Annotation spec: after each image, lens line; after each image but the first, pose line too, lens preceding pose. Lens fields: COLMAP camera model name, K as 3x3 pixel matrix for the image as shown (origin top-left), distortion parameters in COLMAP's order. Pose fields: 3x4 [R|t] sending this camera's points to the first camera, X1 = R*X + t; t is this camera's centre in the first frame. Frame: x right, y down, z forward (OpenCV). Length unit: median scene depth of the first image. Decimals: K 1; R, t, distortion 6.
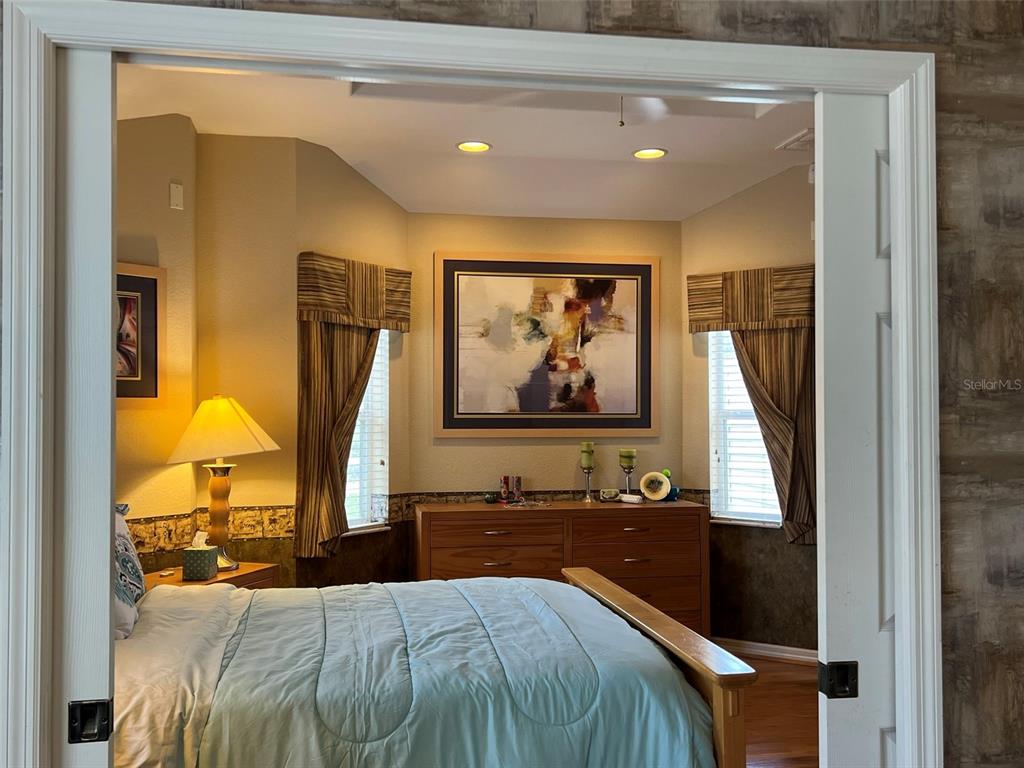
lens RADIAL K [[1001.5, 0, 502.7], [0, 1001.5, 385.4], [0, 0, 1]] dist [0.041372, 0.000000]
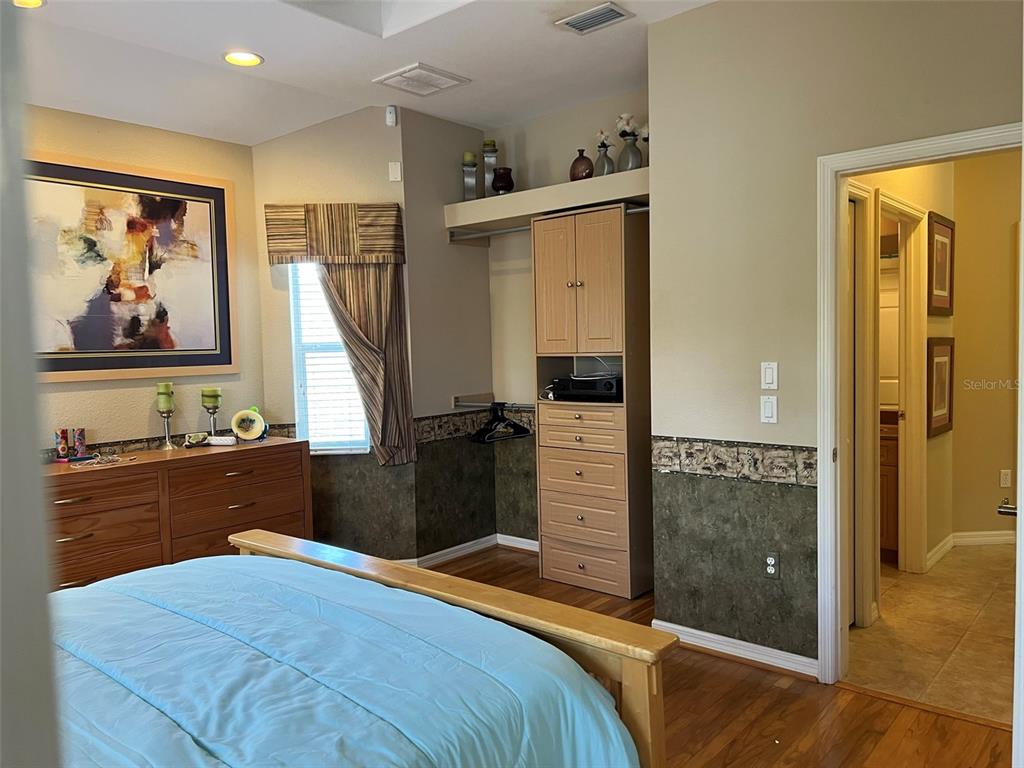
lens RADIAL K [[767.0, 0, 521.3], [0, 767.0, 384.3], [0, 0, 1]] dist [0.074367, -0.095428]
pose [[0.758608, -0.055065, 0.649216, -0.122506], [0.007821, 0.997120, 0.075435, 0.008819], [-0.651500, -0.052148, 0.756854, 0.274771]]
